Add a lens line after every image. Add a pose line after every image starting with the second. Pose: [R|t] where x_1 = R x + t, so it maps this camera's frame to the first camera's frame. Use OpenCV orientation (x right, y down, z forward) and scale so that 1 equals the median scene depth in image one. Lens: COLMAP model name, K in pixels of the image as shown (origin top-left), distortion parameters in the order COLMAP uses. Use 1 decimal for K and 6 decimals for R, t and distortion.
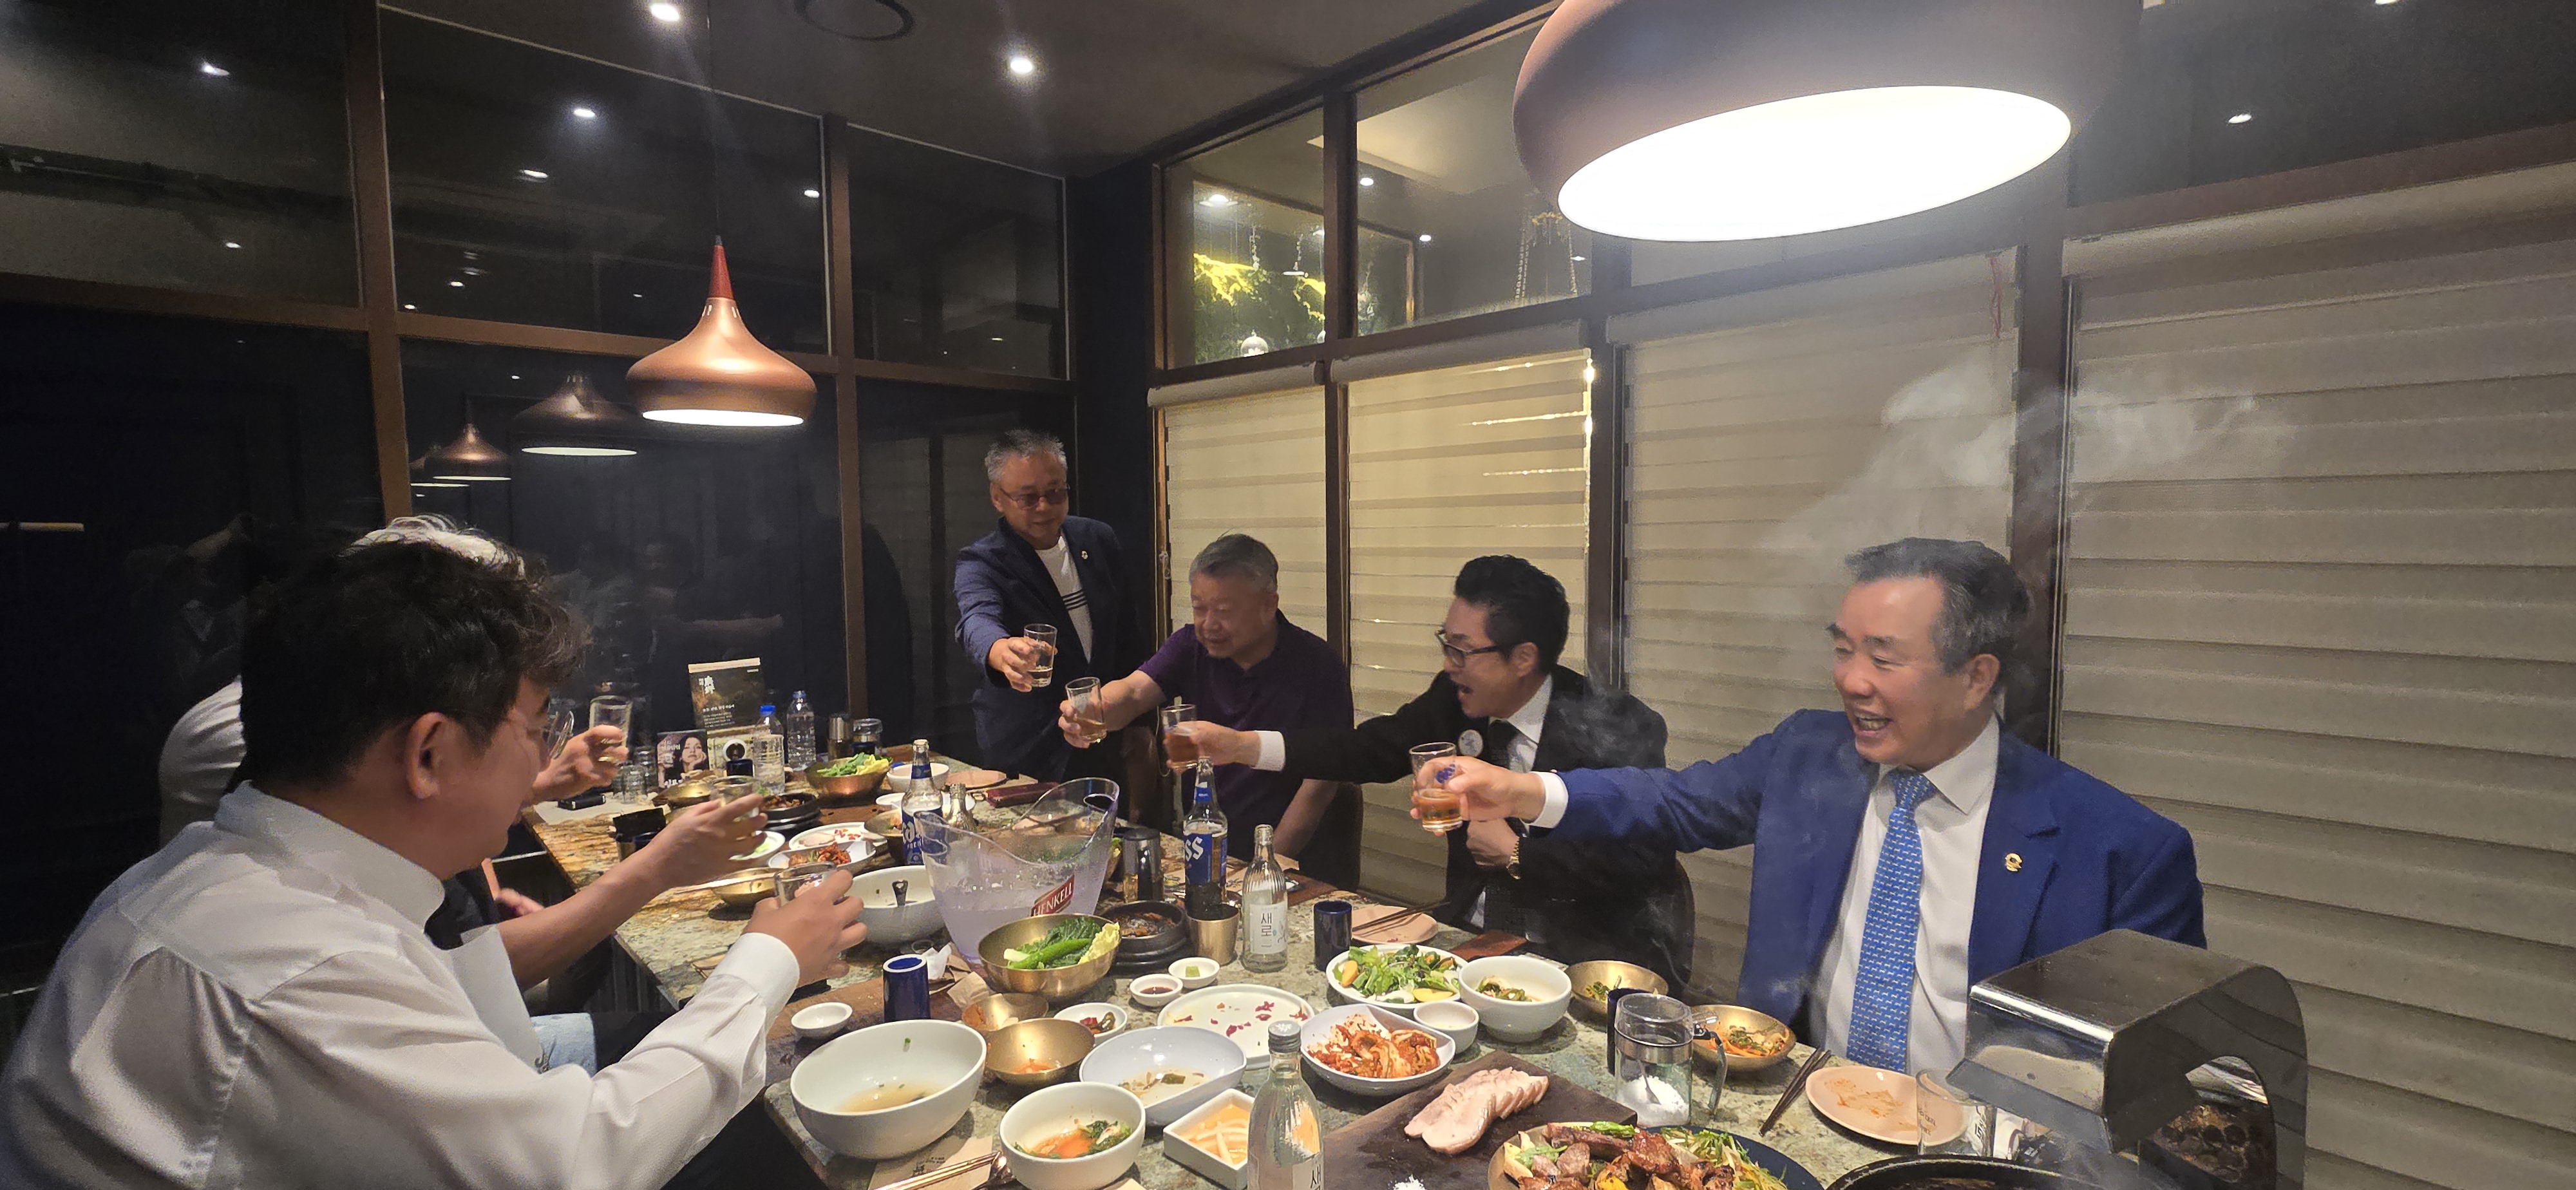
lens RADIAL K [[1080.7, 0, 1288.0], [0, 1080.7, 595.0], [0, 0, 1]] dist [-0.009266, 0.000559]
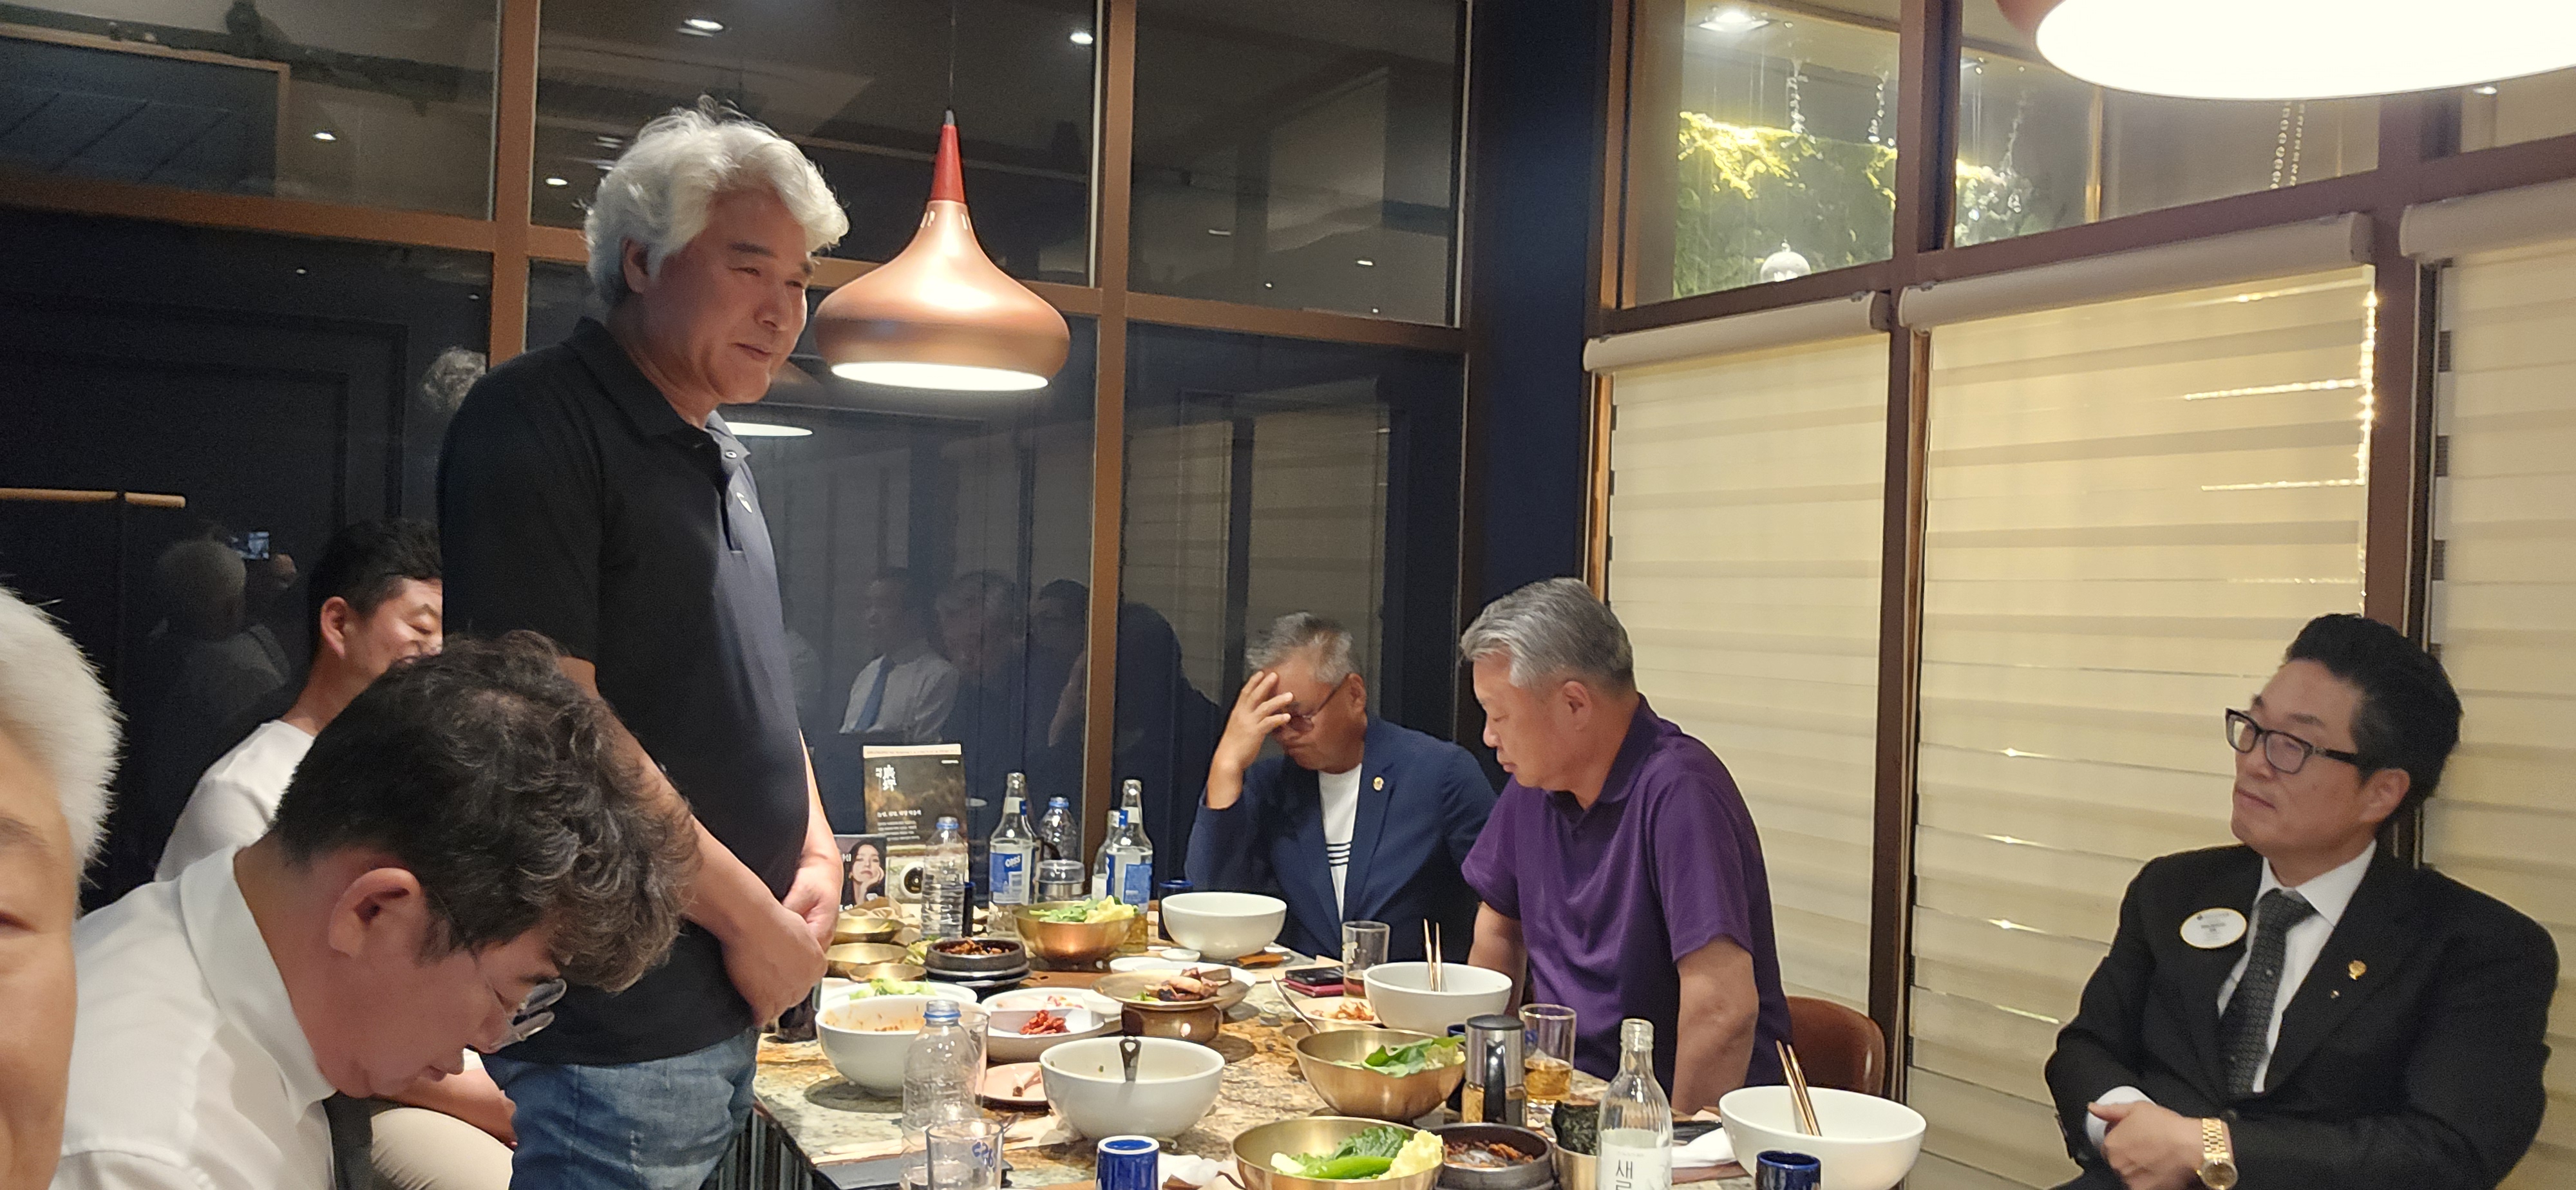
lens RADIAL K [[2002.8, 0, 1288.0], [0, 2002.8, 595.0], [0, 0, 1]] dist [0.063180, -0.167490]
pose [[0.955594, 0.038426, -0.292172, 0.073693], [-0.058611, 0.996437, -0.060647, 0.044475], [0.288800, 0.075078, 0.954441, -0.159389]]
